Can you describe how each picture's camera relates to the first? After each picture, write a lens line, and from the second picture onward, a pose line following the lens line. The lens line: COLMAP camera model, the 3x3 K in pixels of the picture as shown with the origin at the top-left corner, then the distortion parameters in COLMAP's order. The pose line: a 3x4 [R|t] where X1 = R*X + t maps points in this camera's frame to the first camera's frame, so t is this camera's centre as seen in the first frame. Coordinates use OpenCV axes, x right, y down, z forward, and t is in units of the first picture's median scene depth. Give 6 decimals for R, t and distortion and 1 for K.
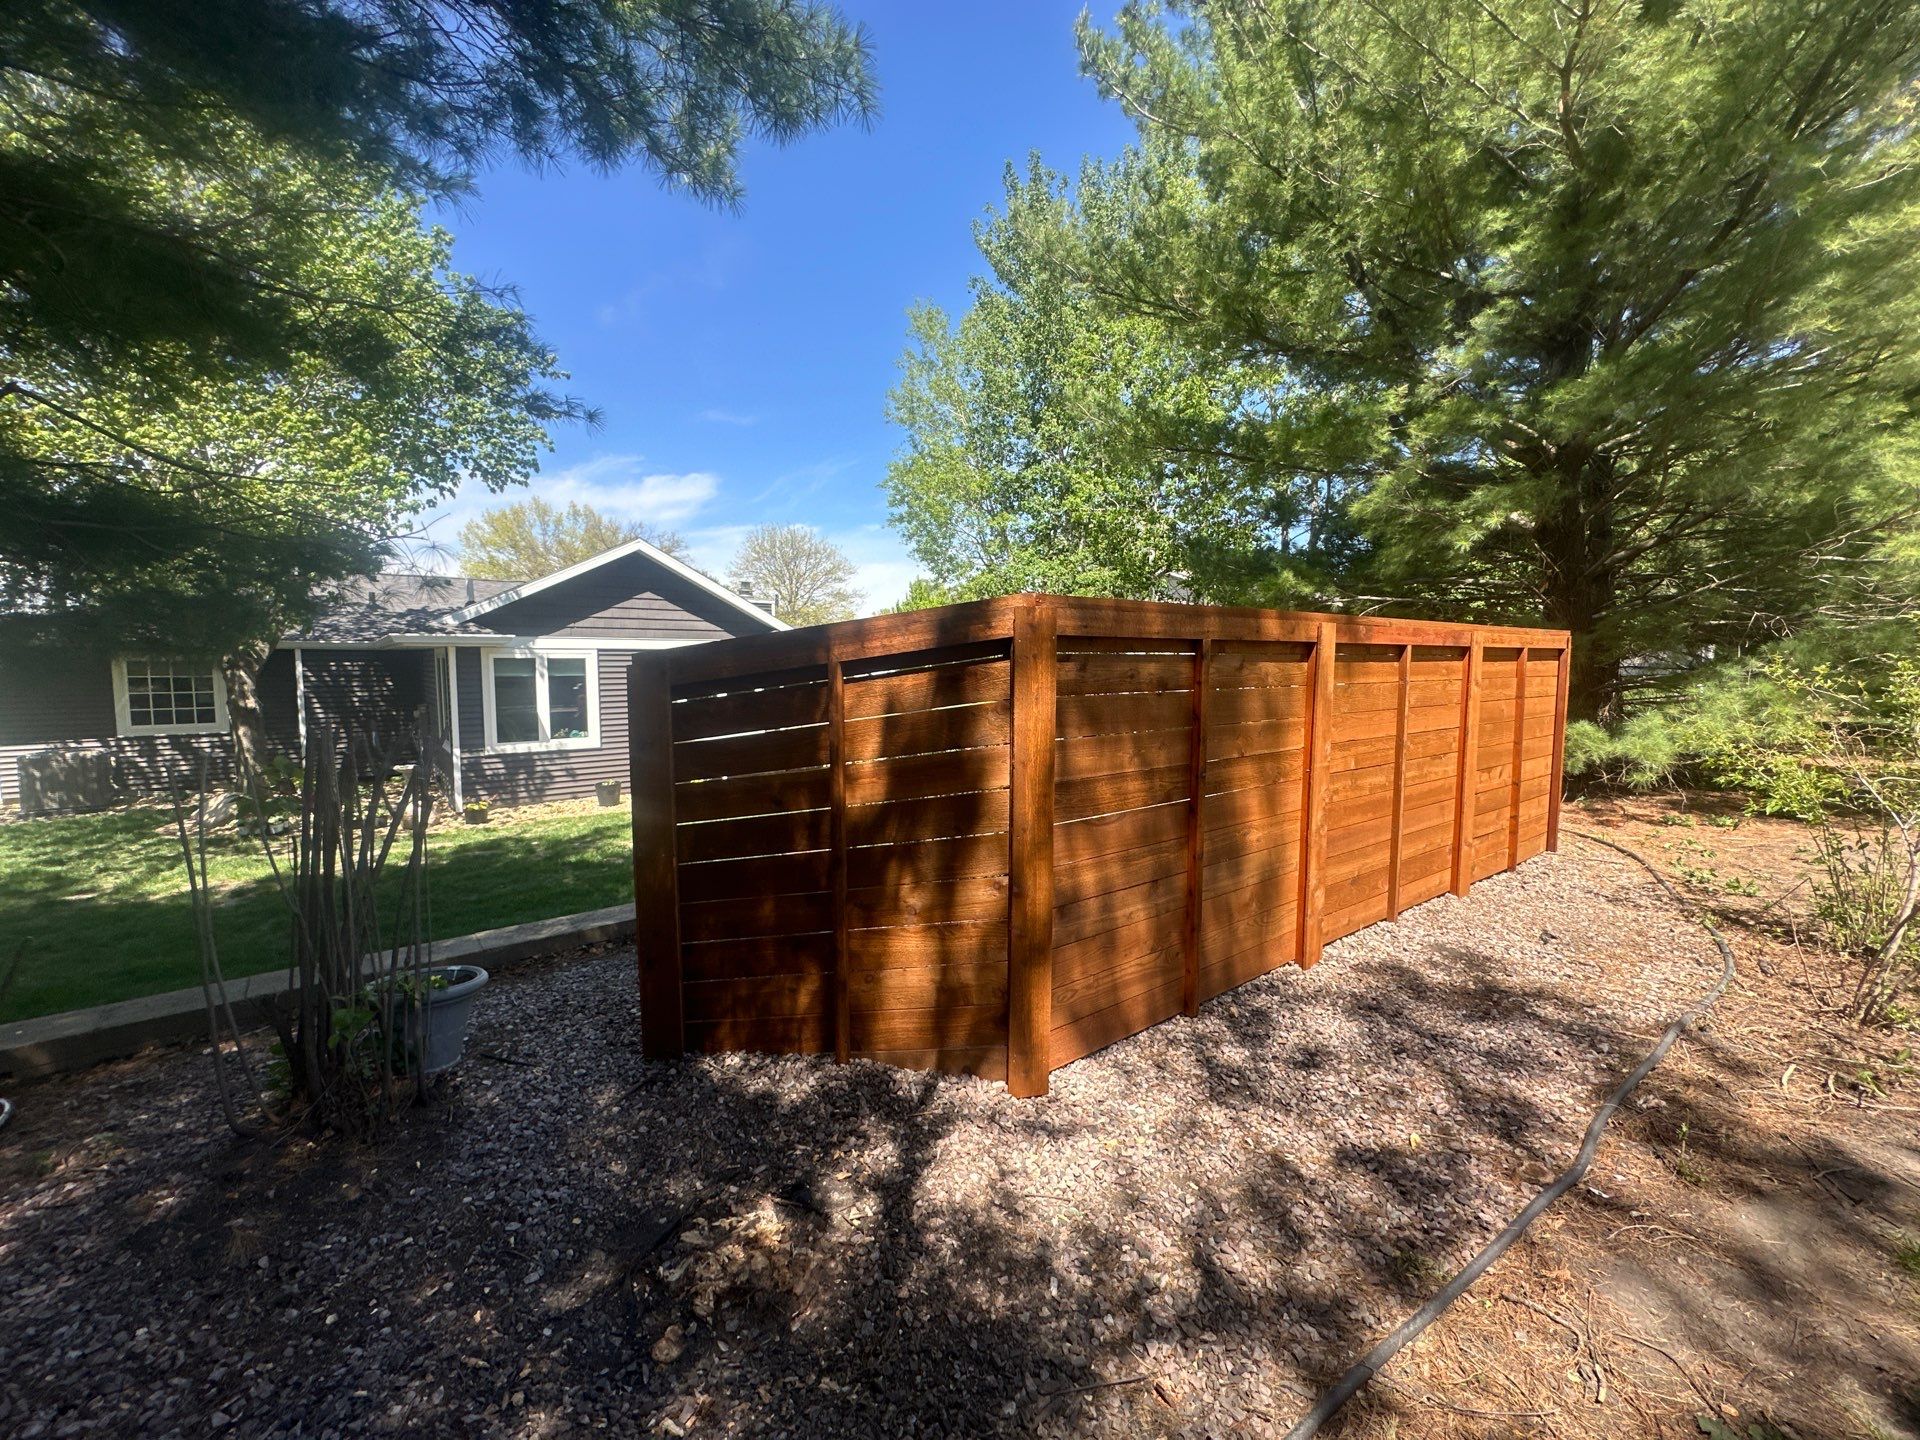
lens RADIAL K [[770.5, 0, 964.1], [0, 770.5, 720.6], [0, 0, 1]] dist [0.002177, -0.000004]
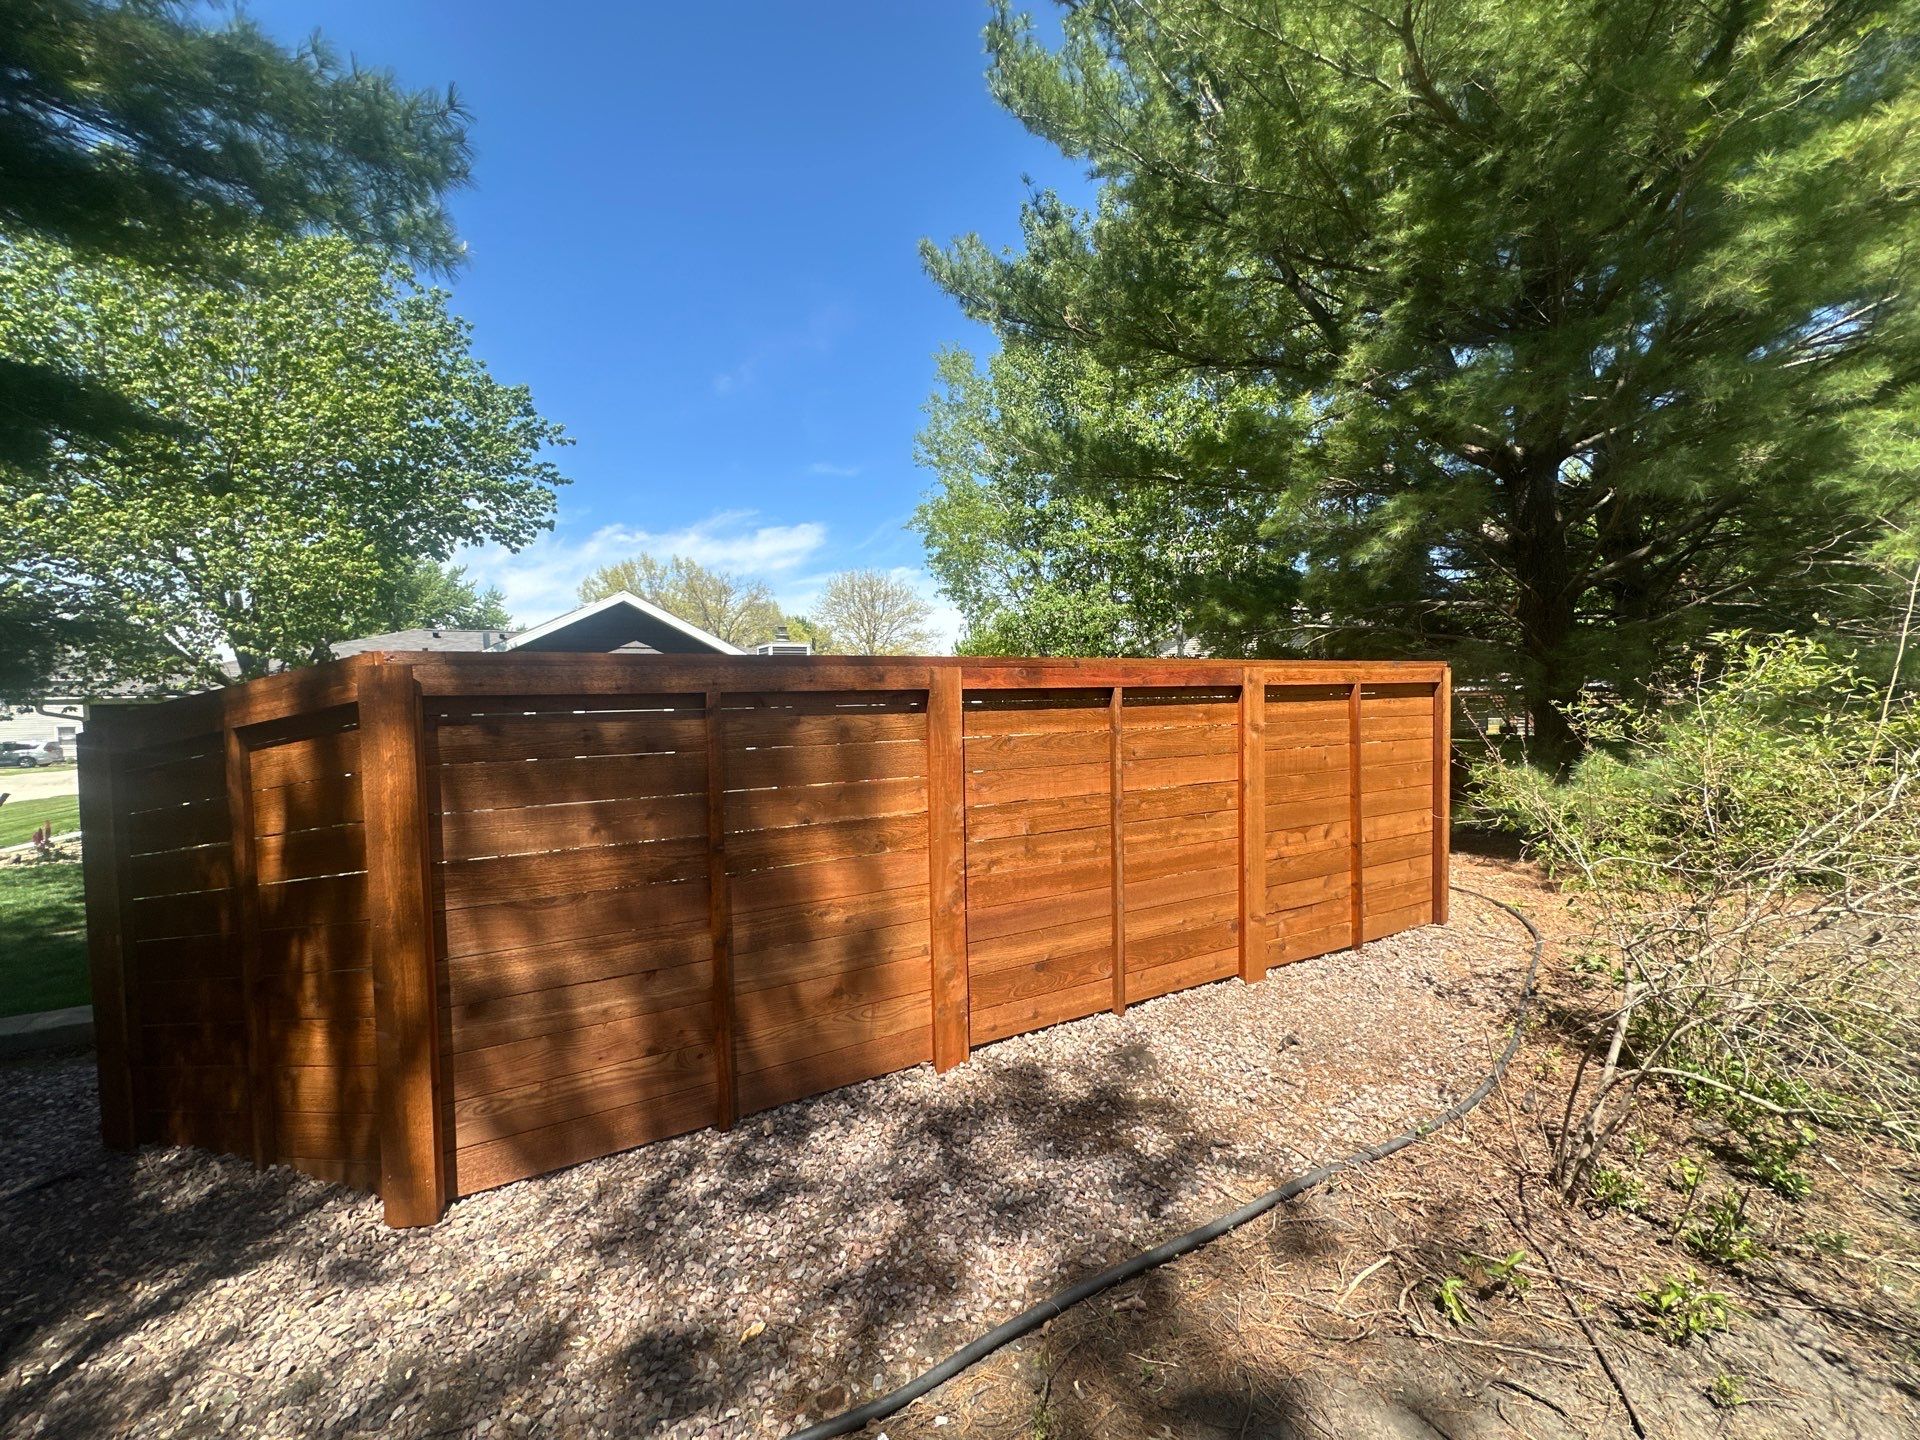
lens RADIAL K [[770.5, 0, 964.1], [0, 770.5, 720.6], [0, 0, 1]] dist [0.002177, -0.000004]
pose [[0.989810, -0.014628, -0.141641, 0.458793], [0.007953, 0.998836, -0.047581, -0.019013], [0.142172, 0.045970, 0.988774, 0.110123]]
